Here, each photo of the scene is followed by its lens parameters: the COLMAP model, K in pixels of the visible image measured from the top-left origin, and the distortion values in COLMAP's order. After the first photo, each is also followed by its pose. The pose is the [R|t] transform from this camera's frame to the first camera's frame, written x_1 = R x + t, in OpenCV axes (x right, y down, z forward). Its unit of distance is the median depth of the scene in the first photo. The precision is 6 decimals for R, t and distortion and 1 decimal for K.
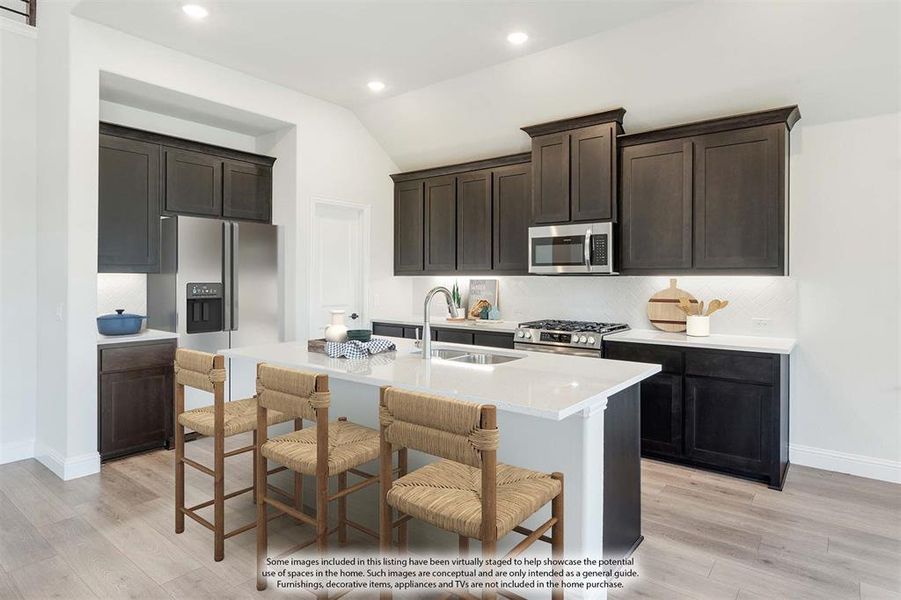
lens RADIAL K [[506.2, 0, 462.2], [0, 506.2, 276.4], [0, 0, 1]] dist [0.005362, 0.001175]
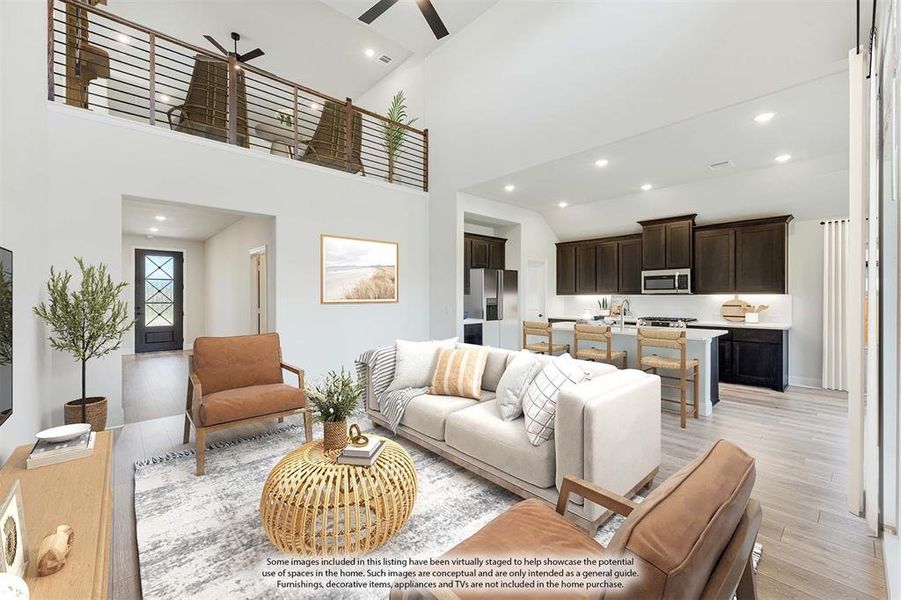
lens RADIAL K [[364.2, 0, 450.9], [0, 364.2, 295.9], [0, 0, 1]] dist [-0.002838, 0.000153]
pose [[0.983863, -0.003072, -0.178898, -0.393039], [0.002949, 0.999995, -0.000951, 0.002236], [0.178900, 0.000408, 0.983867, -0.624152]]
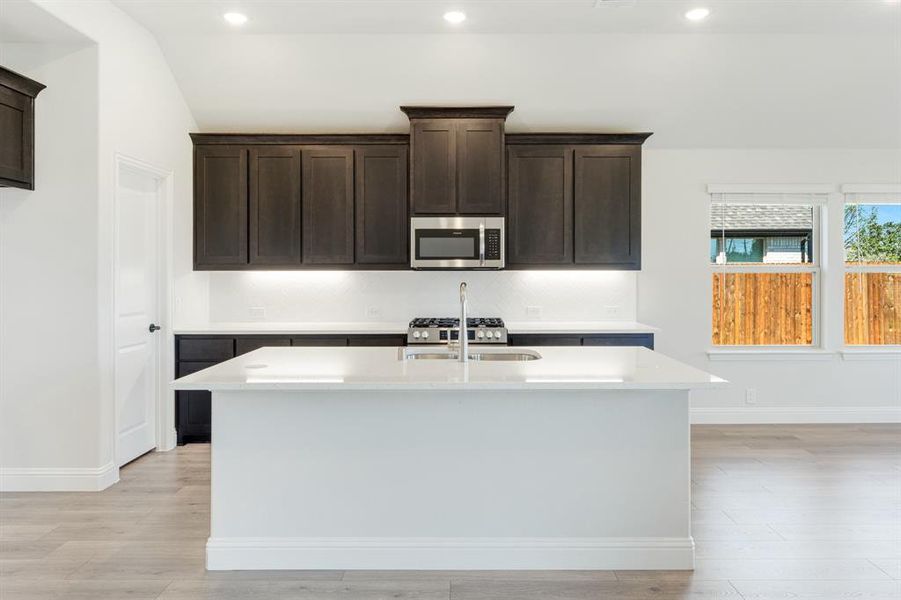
lens RADIAL K [[586.5, 0, 449.0], [0, 586.5, 274.2], [0, 0, 1]] dist [0.021790, -0.003624]
pose [[0.800784, -0.003300, 0.598944, -0.485673], [0.001742, 0.999993, 0.003181, 0.002471], [-0.598950, -0.001504, 0.800785, 0.123673]]
